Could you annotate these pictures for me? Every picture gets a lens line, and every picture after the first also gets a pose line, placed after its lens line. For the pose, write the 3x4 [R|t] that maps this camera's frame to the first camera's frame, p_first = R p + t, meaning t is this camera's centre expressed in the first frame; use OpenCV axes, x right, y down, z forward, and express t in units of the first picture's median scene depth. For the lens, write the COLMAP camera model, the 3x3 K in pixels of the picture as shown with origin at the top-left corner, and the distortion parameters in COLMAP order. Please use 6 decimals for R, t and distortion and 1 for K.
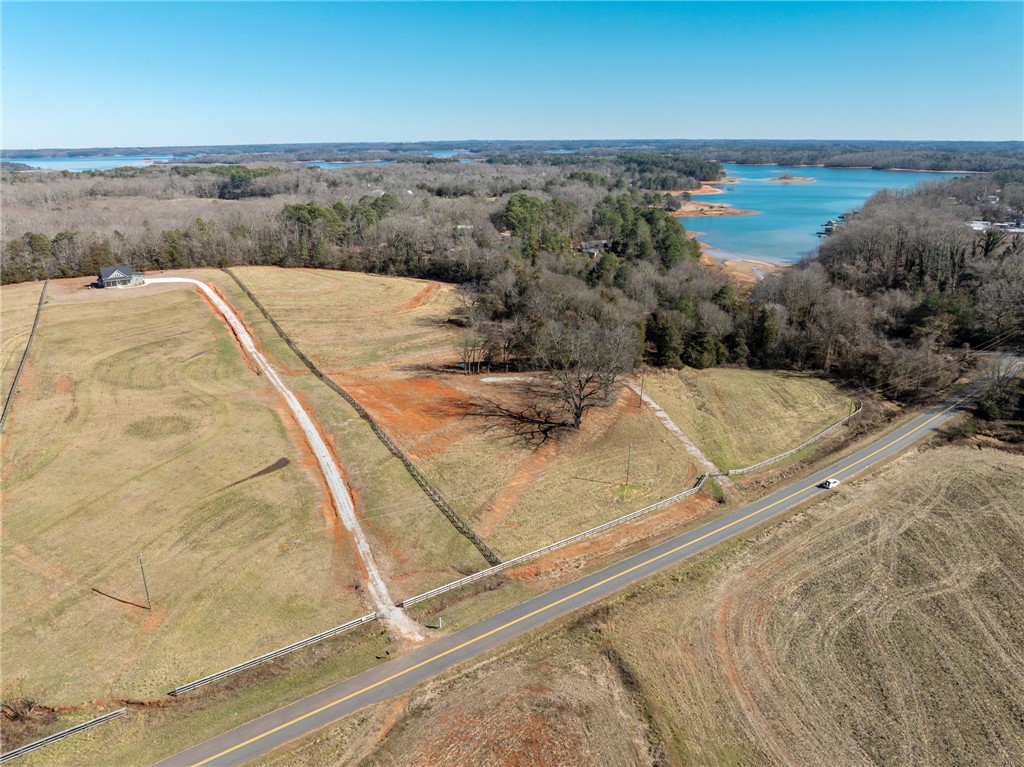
lens RADIAL K [[722.9, 0, 513.8], [0, 722.9, 383.7], [0, 0, 1]] dist [-0.047040, 0.012768]
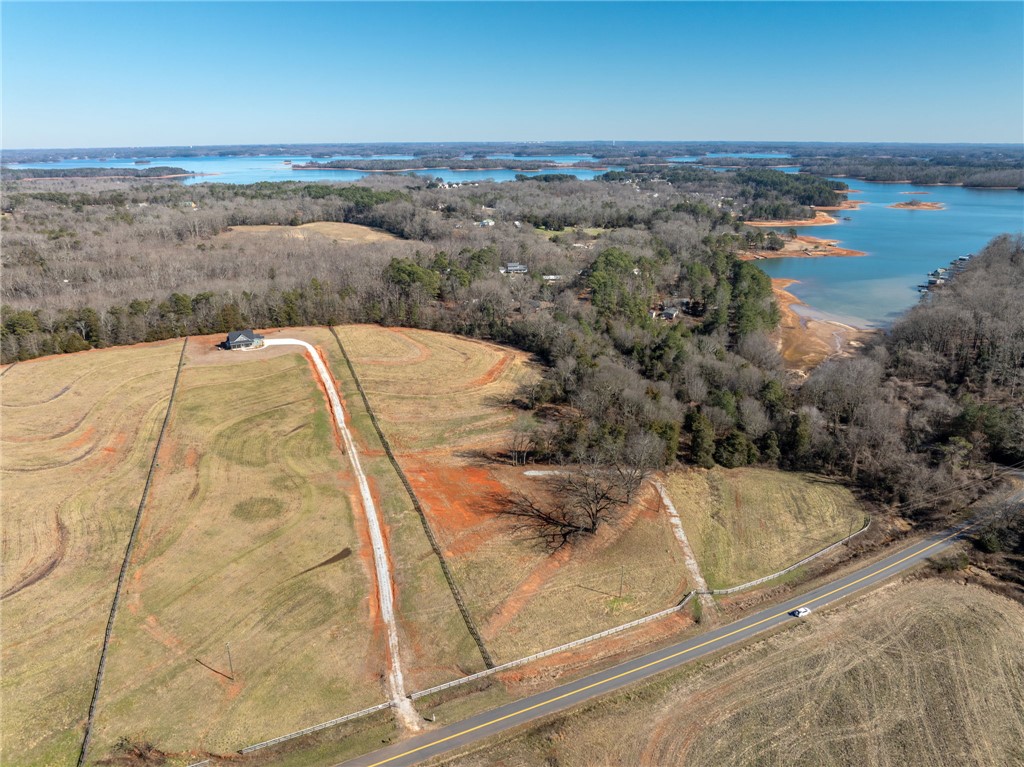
lens RADIAL K [[722.9, 0, 514.0], [0, 722.9, 382.9], [0, 0, 1]] dist [-0.047040, 0.012768]
pose [[0.986171, 0.057315, -0.155504, 0.125227], [-0.057193, 0.998349, 0.005262, -0.176753], [0.155549, 0.003705, 0.987821, -0.171587]]
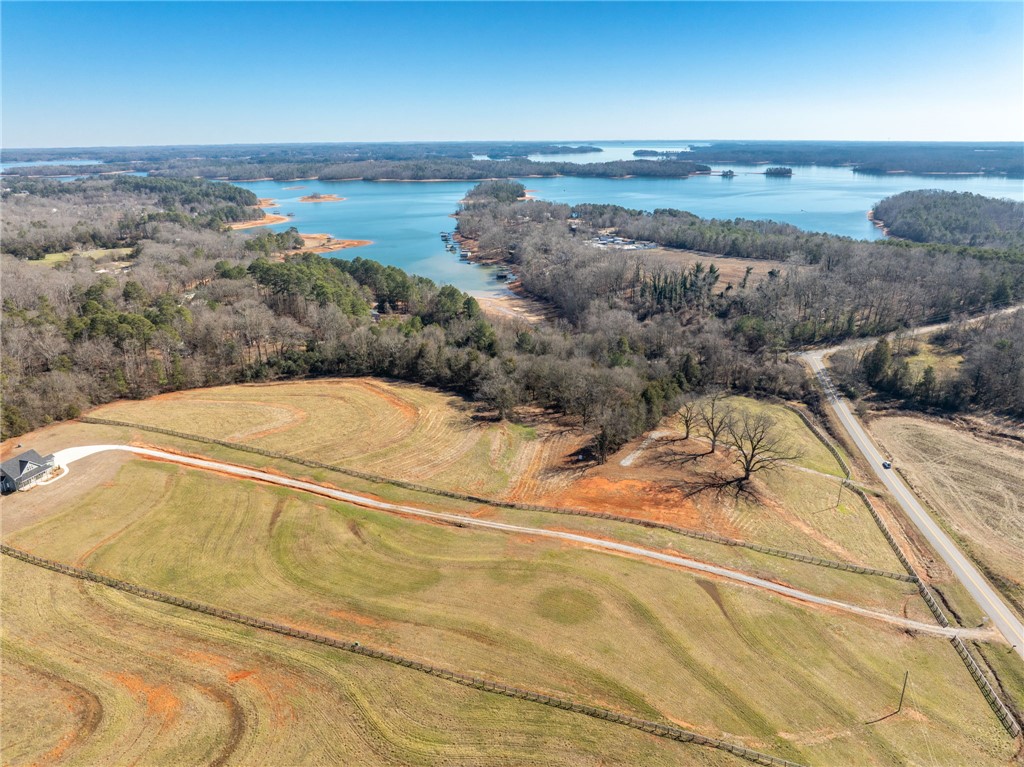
lens RADIAL K [[722.9, 0, 516.5], [0, 722.9, 380.2], [0, 0, 1]] dist [-0.047040, 0.012768]
pose [[0.741698, -0.208861, 0.637386, -0.994939], [0.214514, 0.974236, 0.069620, -0.288265], [-0.635506, 0.085091, 0.767393, 0.243246]]
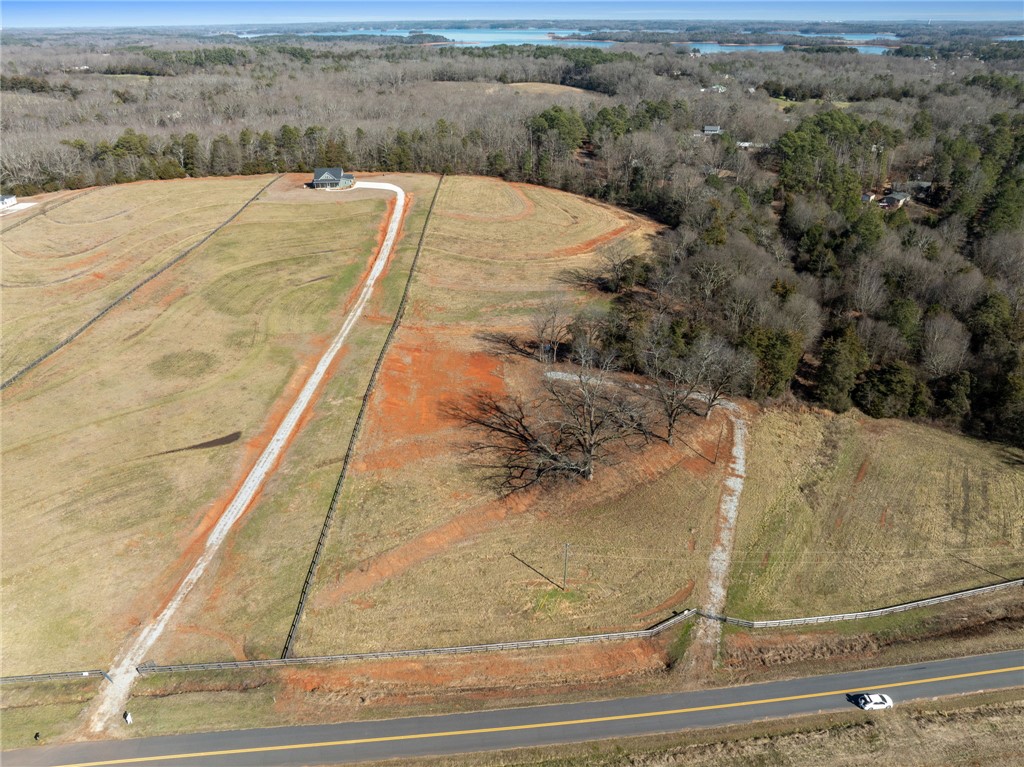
lens RADIAL K [[722.9, 0, 513.5], [0, 722.9, 384.5], [0, 0, 1]] dist [-0.047040, 0.012768]
pose [[0.866424, 0.231756, -0.442264, 0.327024], [-0.162822, 0.968477, 0.188525, -0.160841], [0.472015, -0.091333, 0.876847, 0.298601]]
